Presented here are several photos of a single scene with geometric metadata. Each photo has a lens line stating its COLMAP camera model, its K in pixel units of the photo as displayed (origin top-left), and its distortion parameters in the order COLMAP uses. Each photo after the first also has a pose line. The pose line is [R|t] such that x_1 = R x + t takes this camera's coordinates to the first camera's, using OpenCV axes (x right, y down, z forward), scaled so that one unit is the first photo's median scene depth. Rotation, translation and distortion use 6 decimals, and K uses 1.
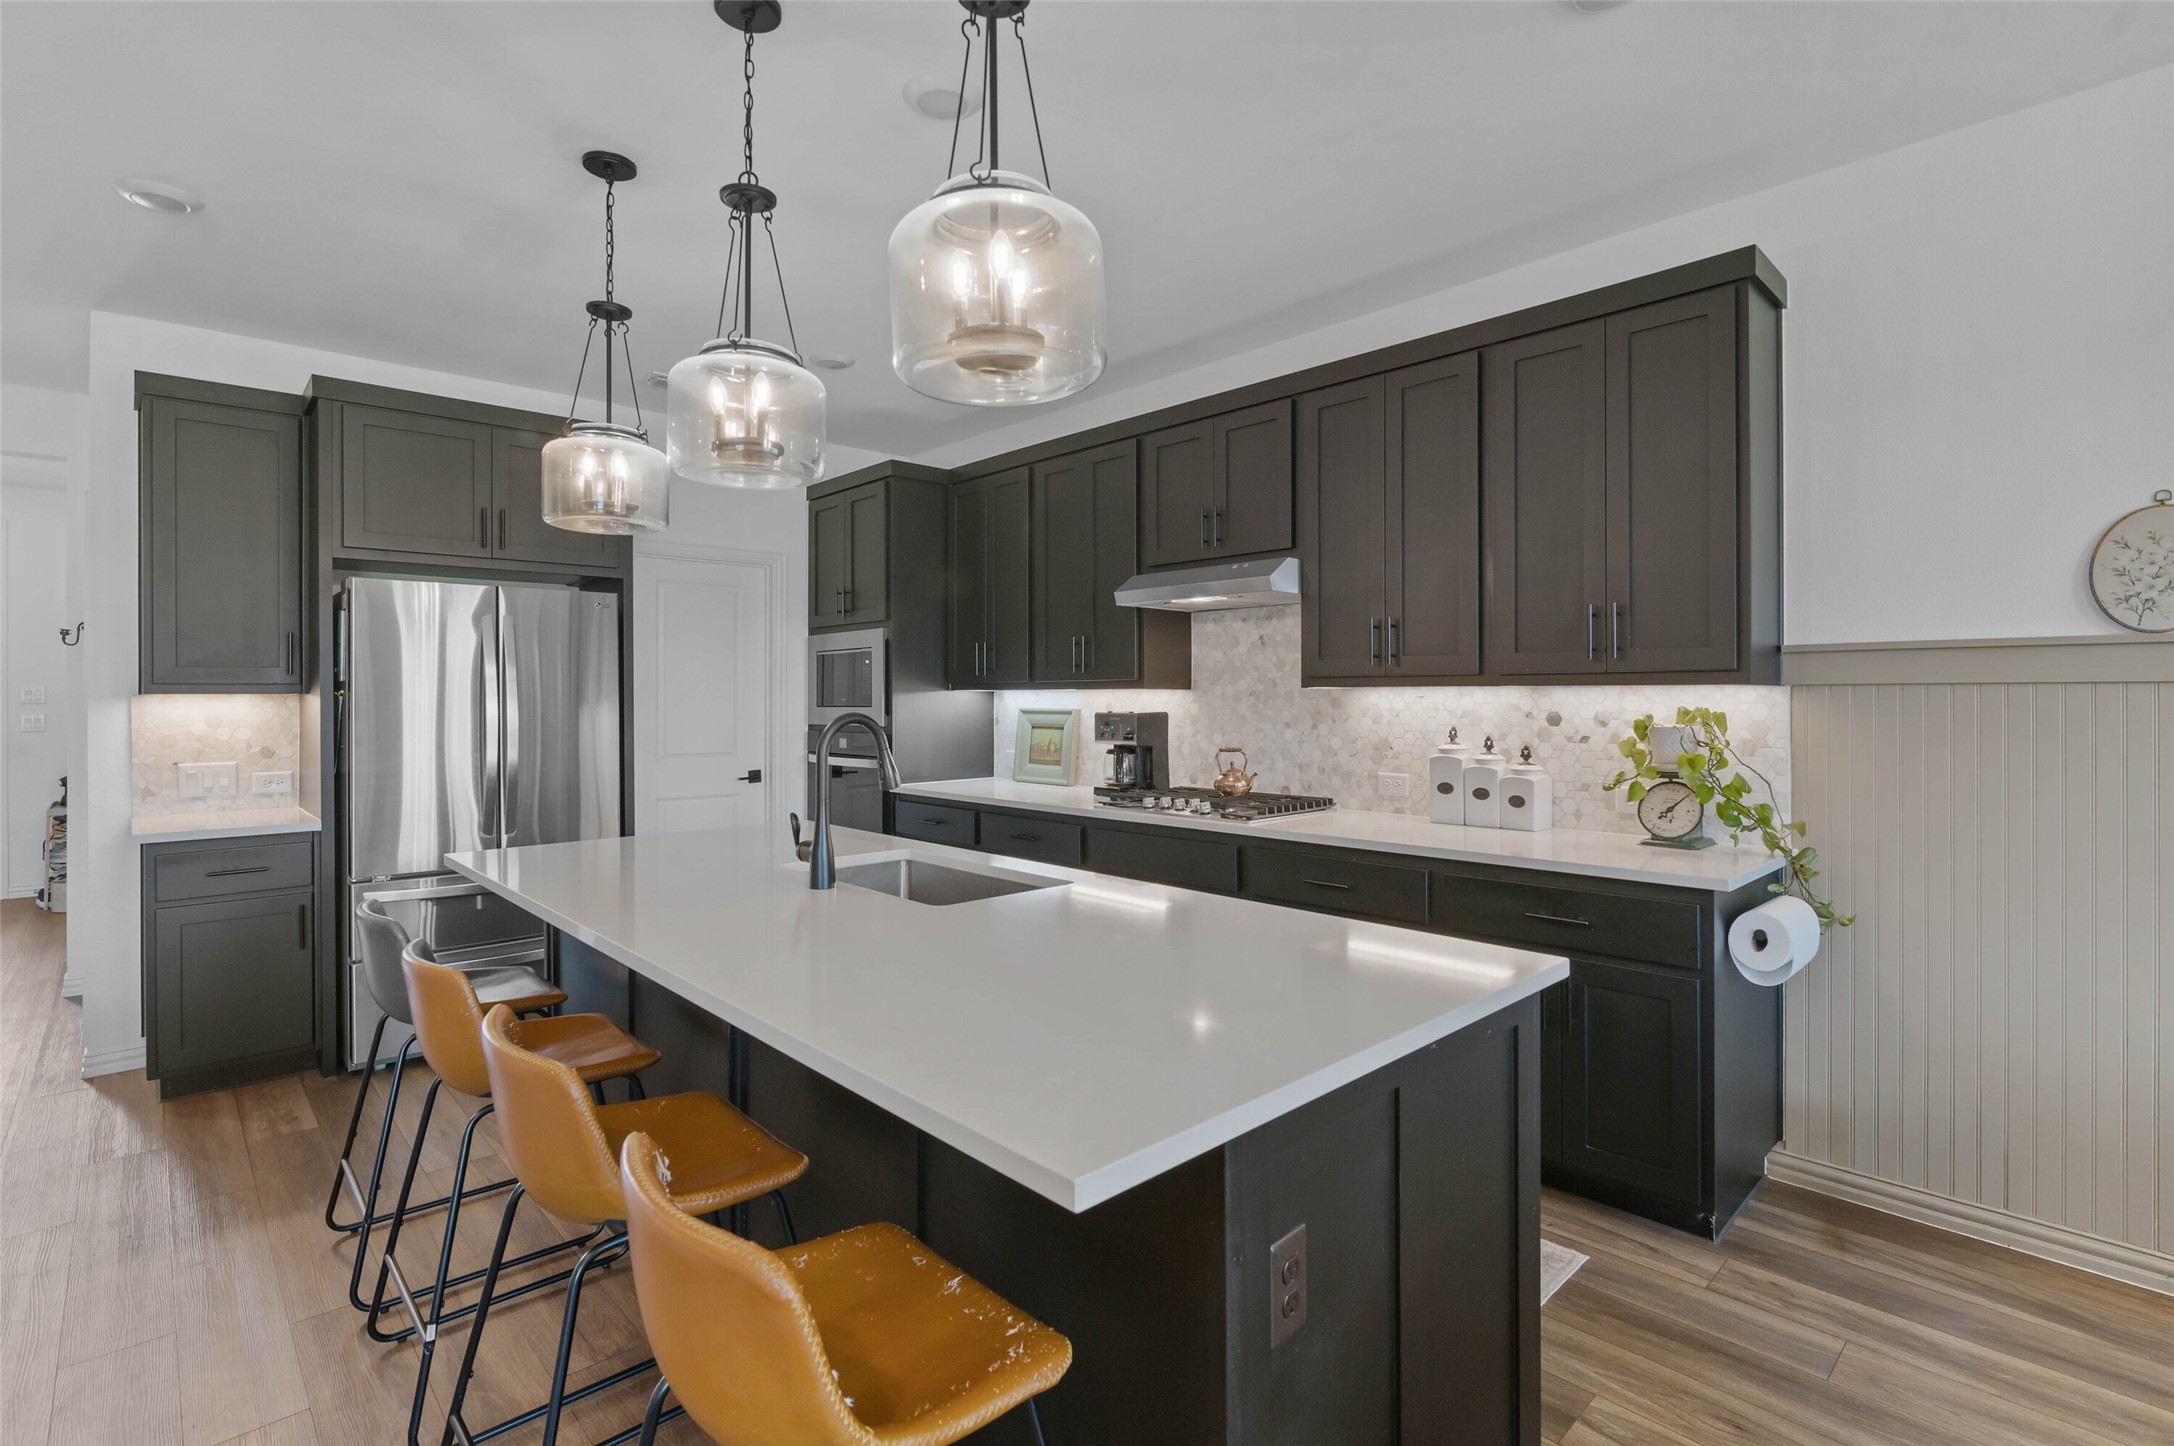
lens RADIAL K [[1006.8, 0, 1084.7], [0, 1006.8, 710.8], [0, 0, 1]] dist [-0.002024, -0.000436]
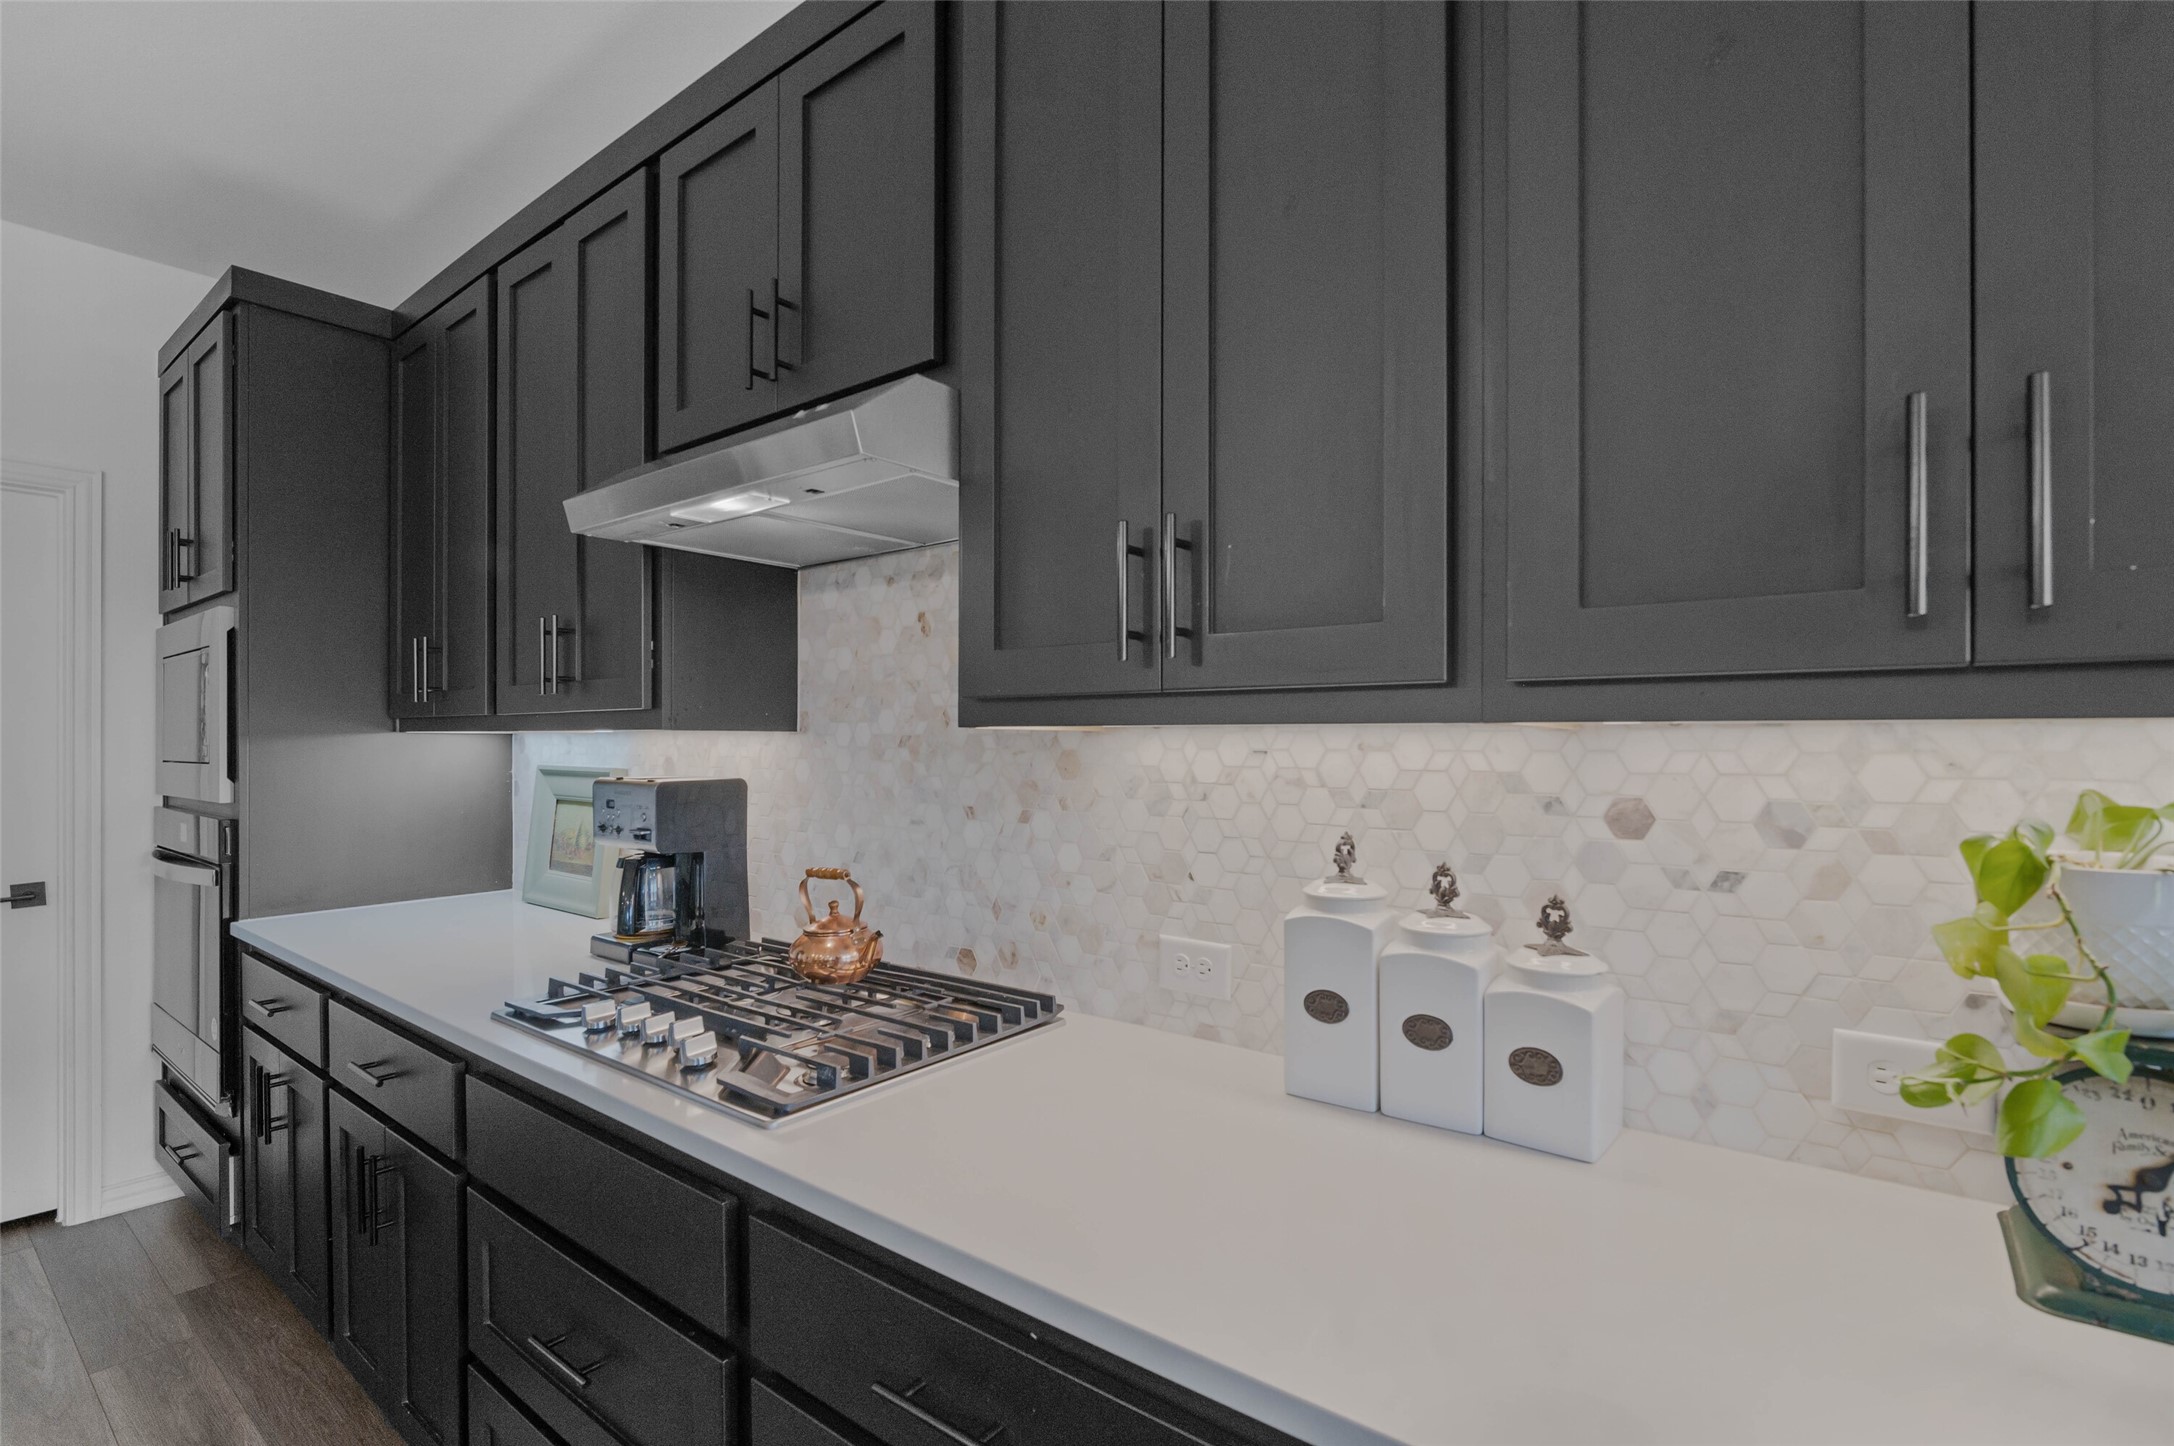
lens RADIAL K [[1003.1, 0, 1089.2], [0, 1003.1, 746.3], [0, 0, 1]] dist [-0.001922, -0.000120]
pose [[0.988133, 0.002612, 0.153578, 0.195544], [-0.001309, 0.999962, -0.008584, -0.011558], [-0.153595, 0.008281, 0.988099, 0.586766]]
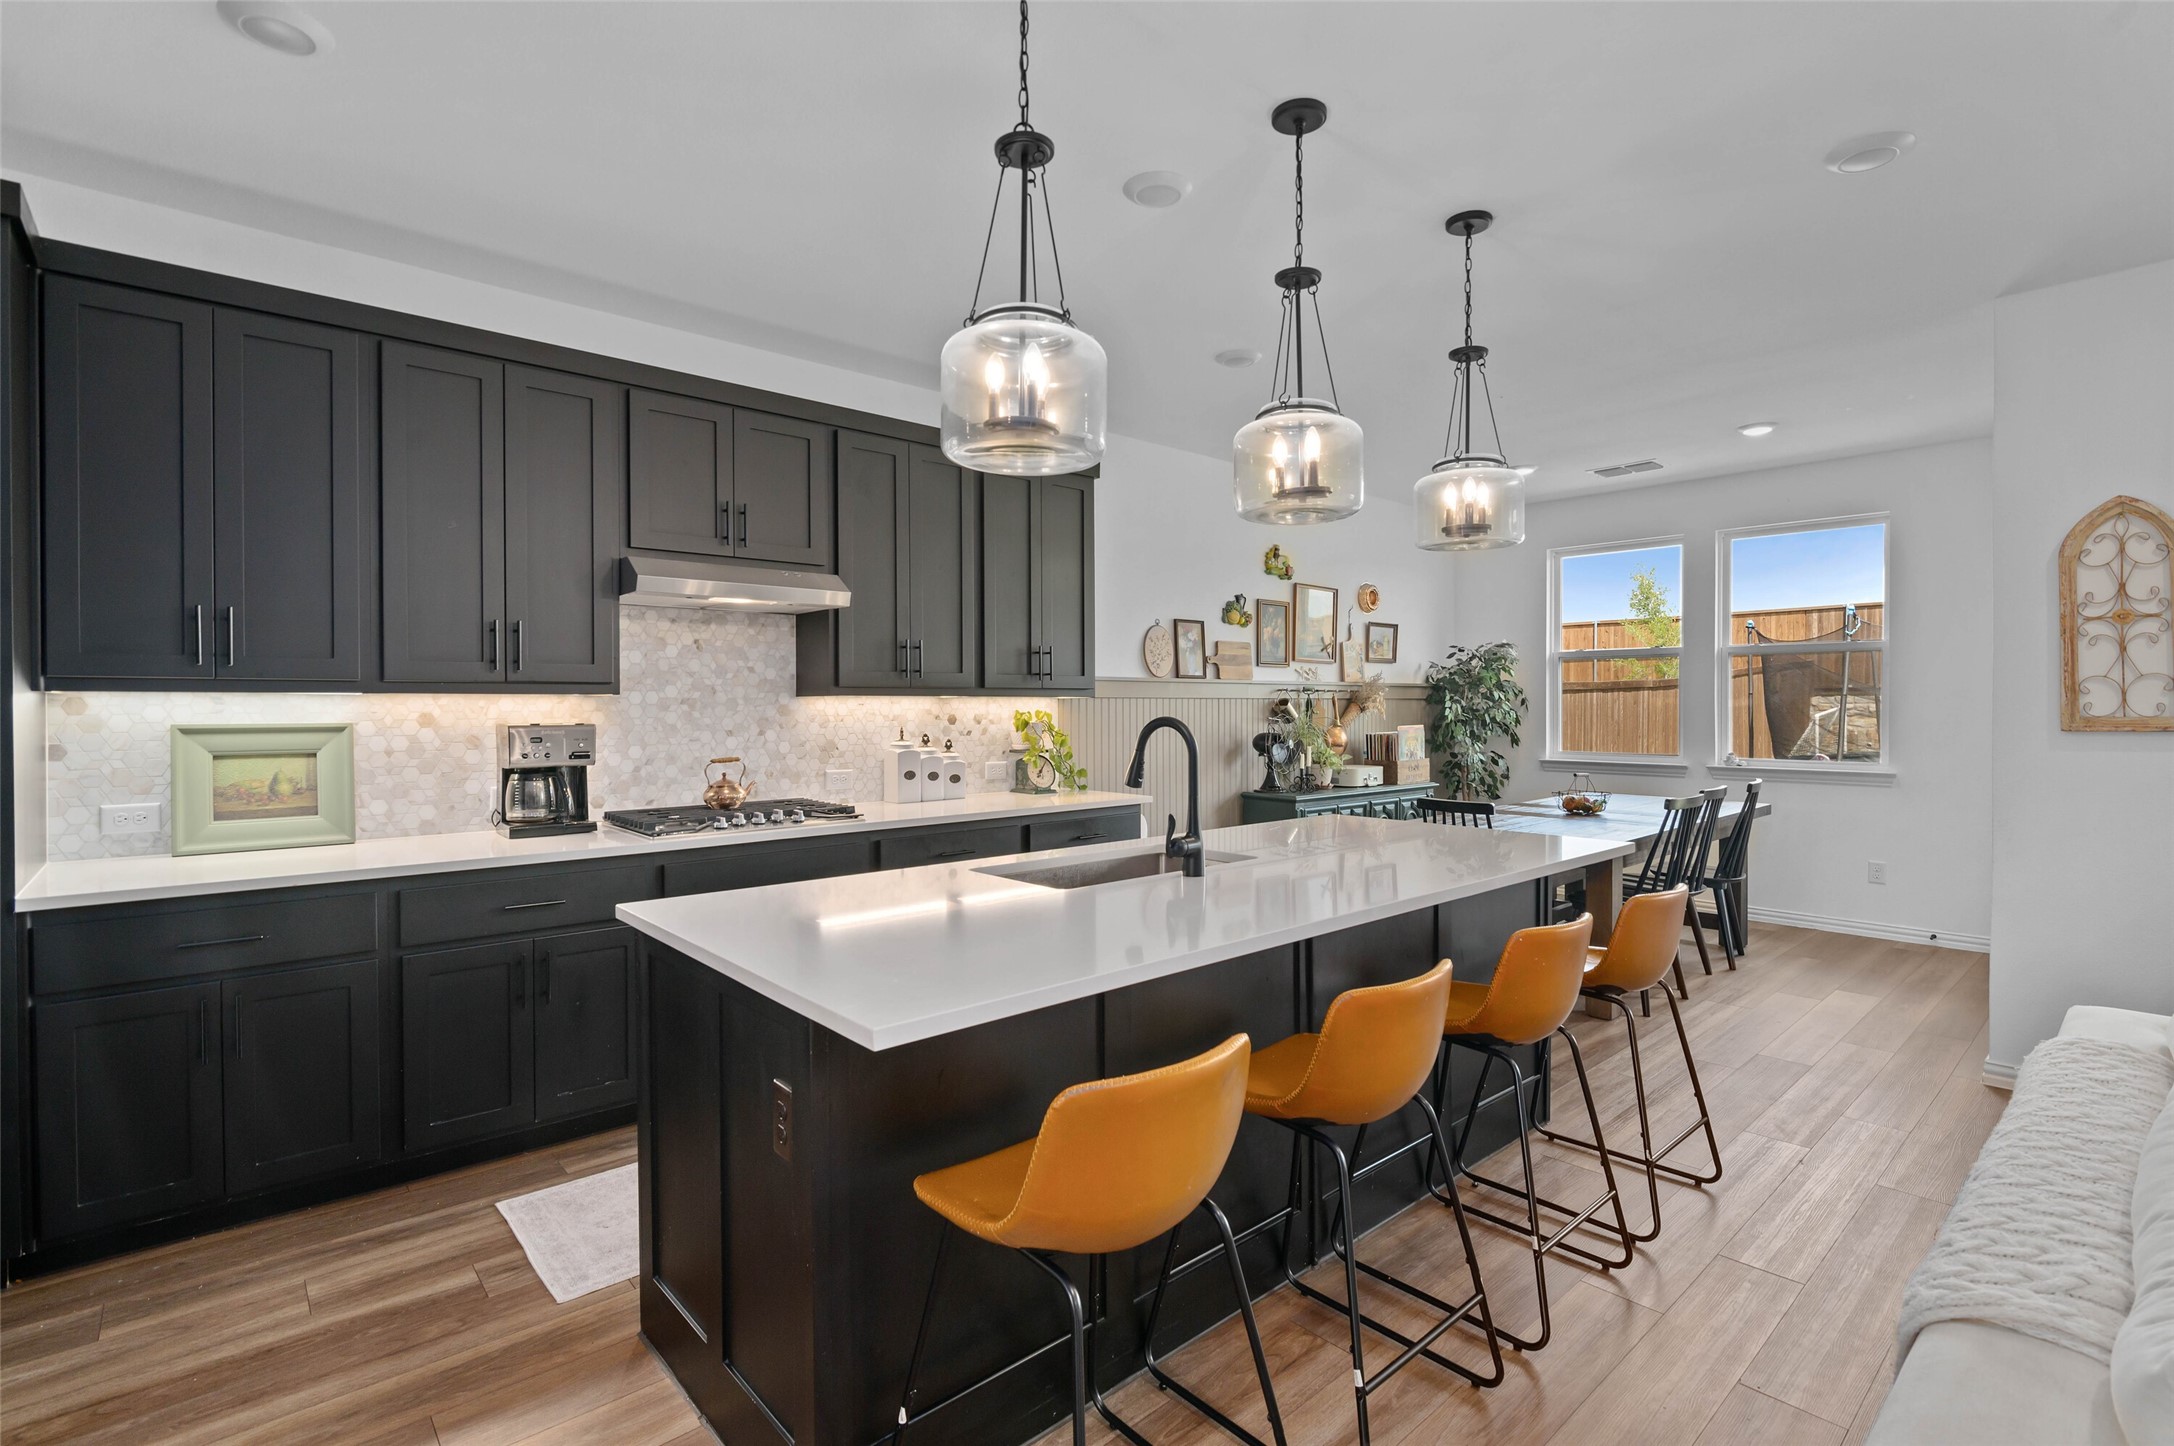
lens RADIAL K [[998.5, 0, 1085.8], [0, 998.5, 710.9], [0, 0, 1]] dist [-0.003039, -0.000929]
pose [[0.030744, -0.007970, 0.999496, -0.812786], [0.013101, 0.999886, 0.007570, -0.010857], [-0.999441, 0.012862, 0.030845, 0.655484]]
